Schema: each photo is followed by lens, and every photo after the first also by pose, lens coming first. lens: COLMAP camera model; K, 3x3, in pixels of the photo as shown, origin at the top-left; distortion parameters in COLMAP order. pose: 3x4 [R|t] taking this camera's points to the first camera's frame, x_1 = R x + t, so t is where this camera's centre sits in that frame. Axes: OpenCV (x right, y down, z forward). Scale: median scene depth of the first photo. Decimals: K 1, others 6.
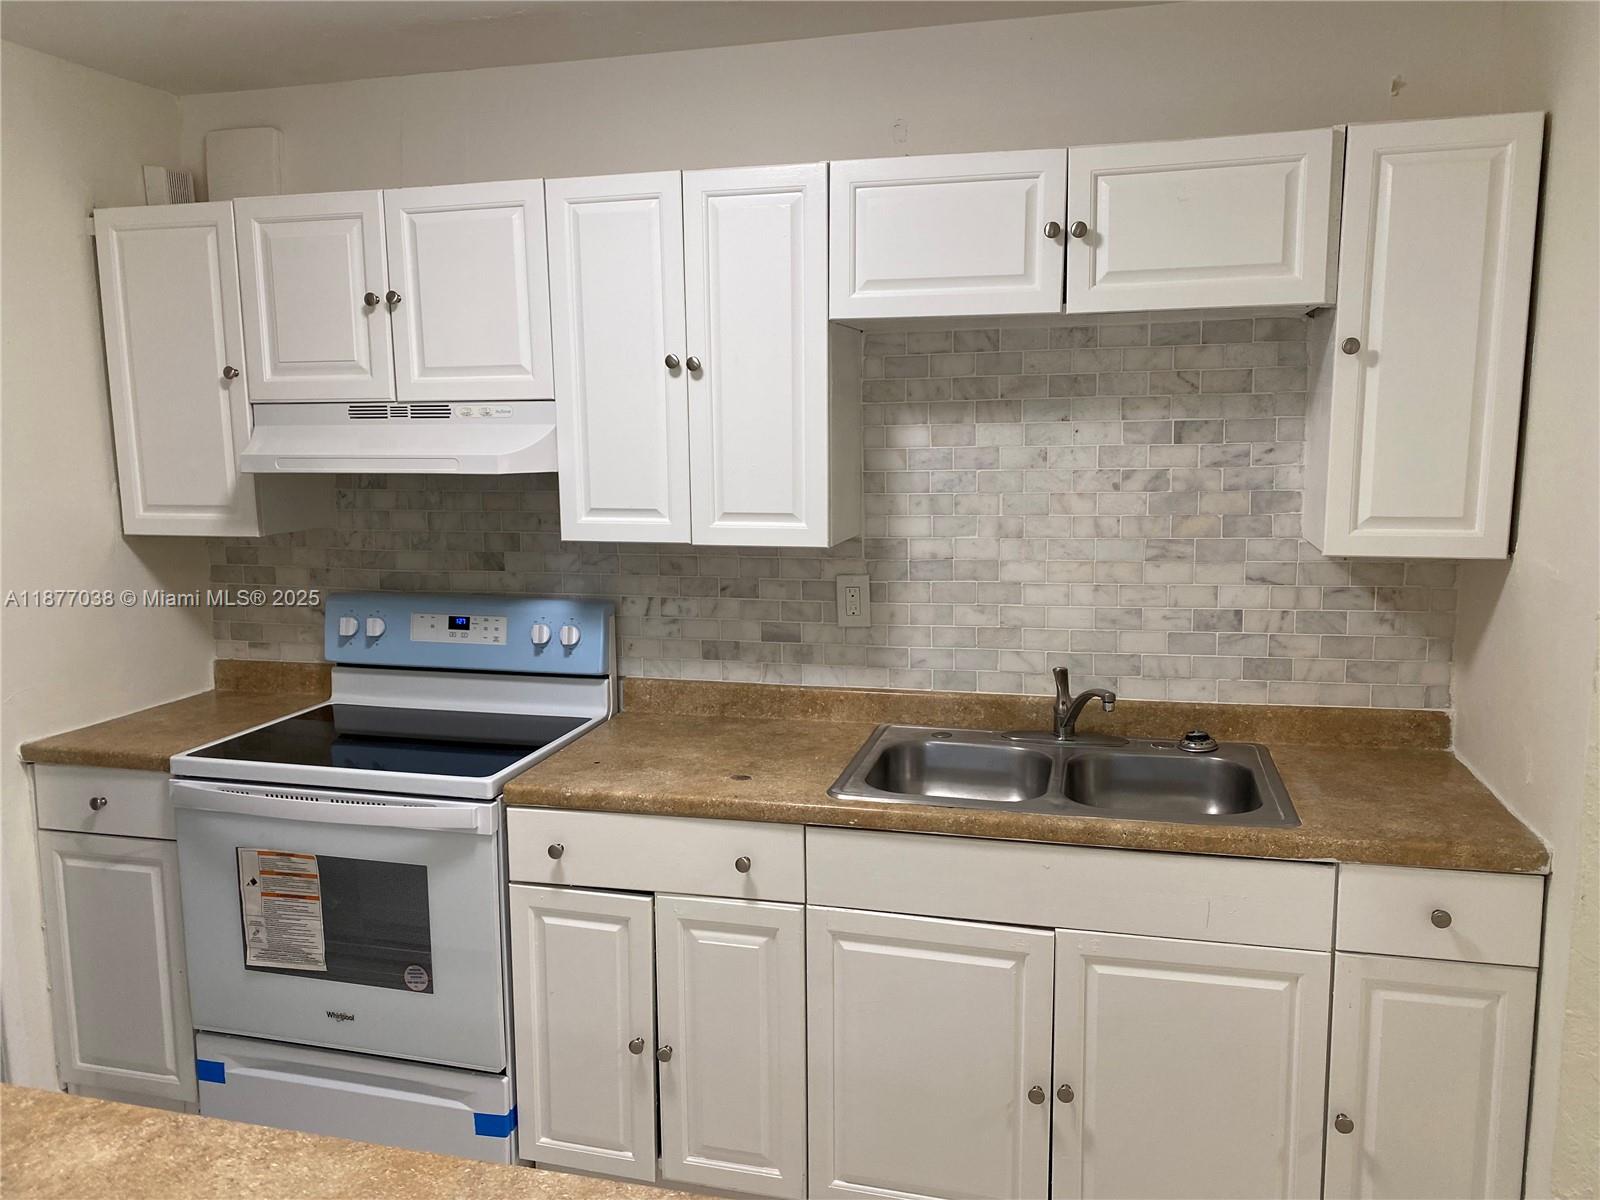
lens RADIAL K [[1210.2, 0, 798.3], [0, 1210.2, 609.2], [0, 0, 1]] dist [0.092428, -0.197434]
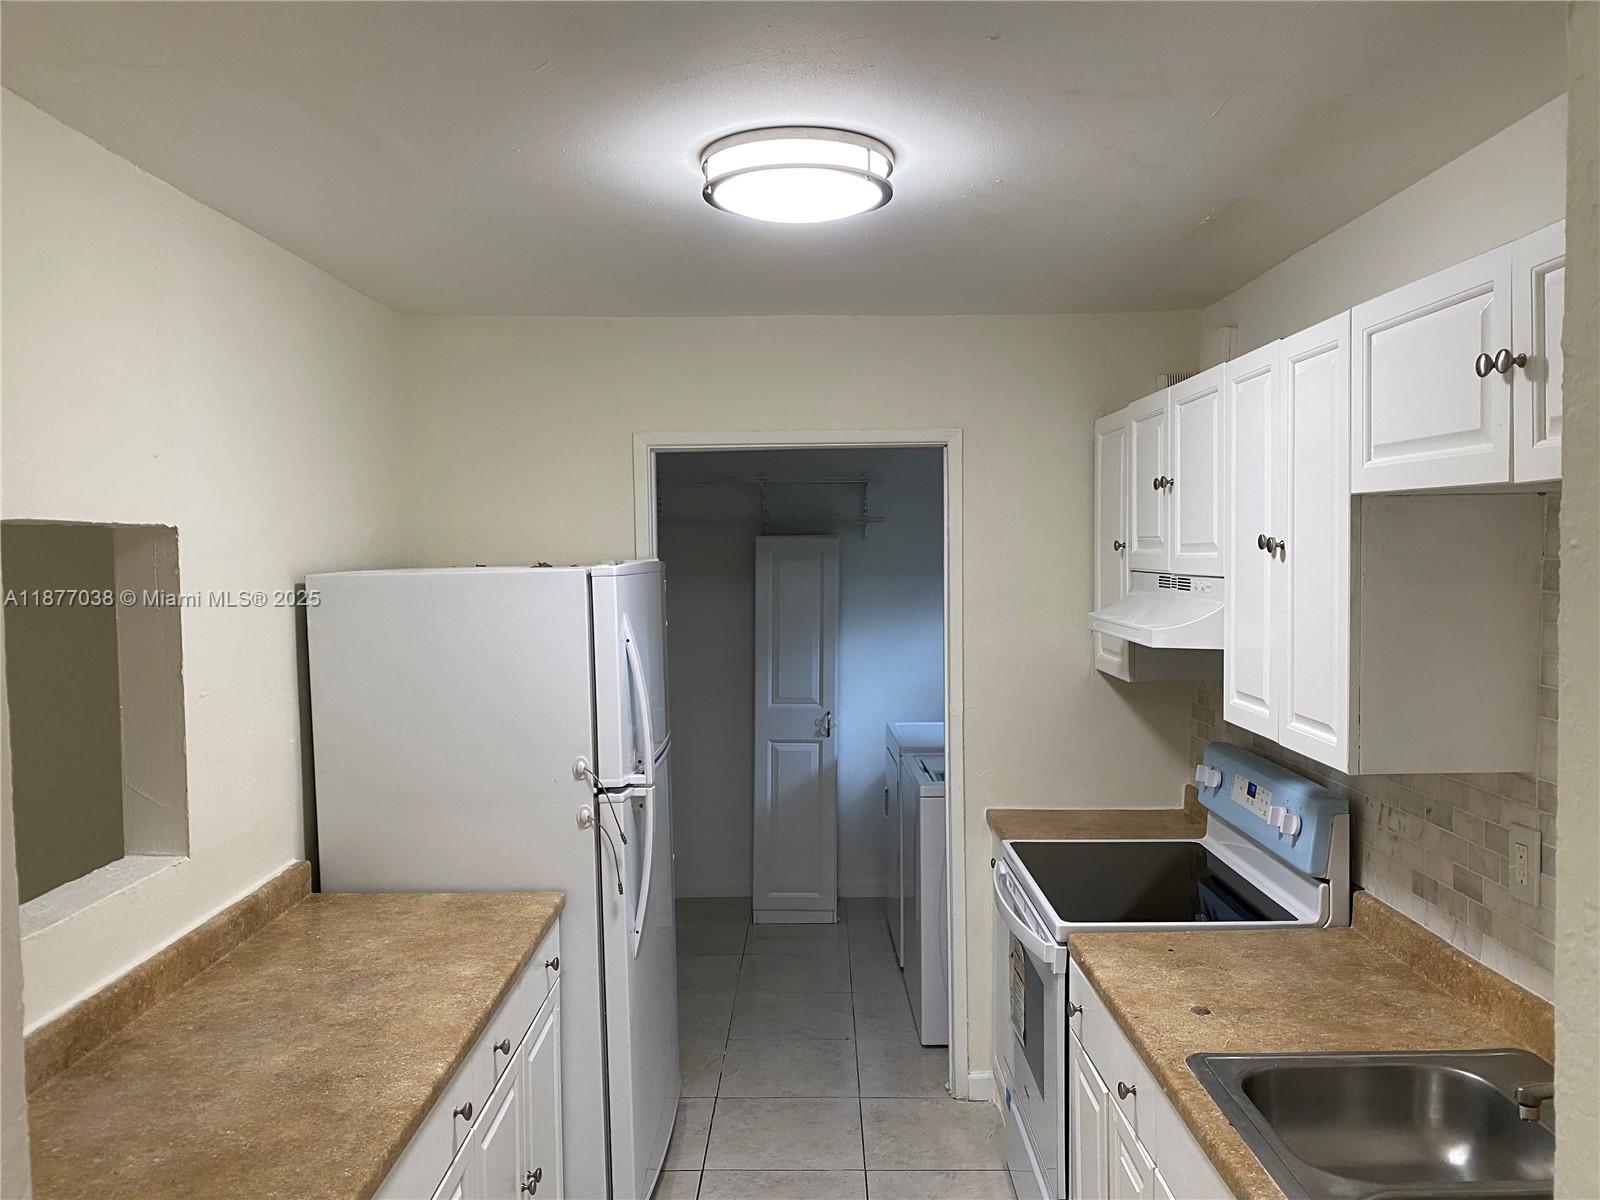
lens RADIAL K [[1210.2, 0, 798.3], [0, 1210.2, 609.2], [0, 0, 1]] dist [0.092428, -0.197434]
pose [[0.247712, 0.058348, -0.967075, 0.629179], [-0.137890, 0.990146, 0.024420, -0.115225], [0.958971, 0.127301, 0.253317, 0.392424]]
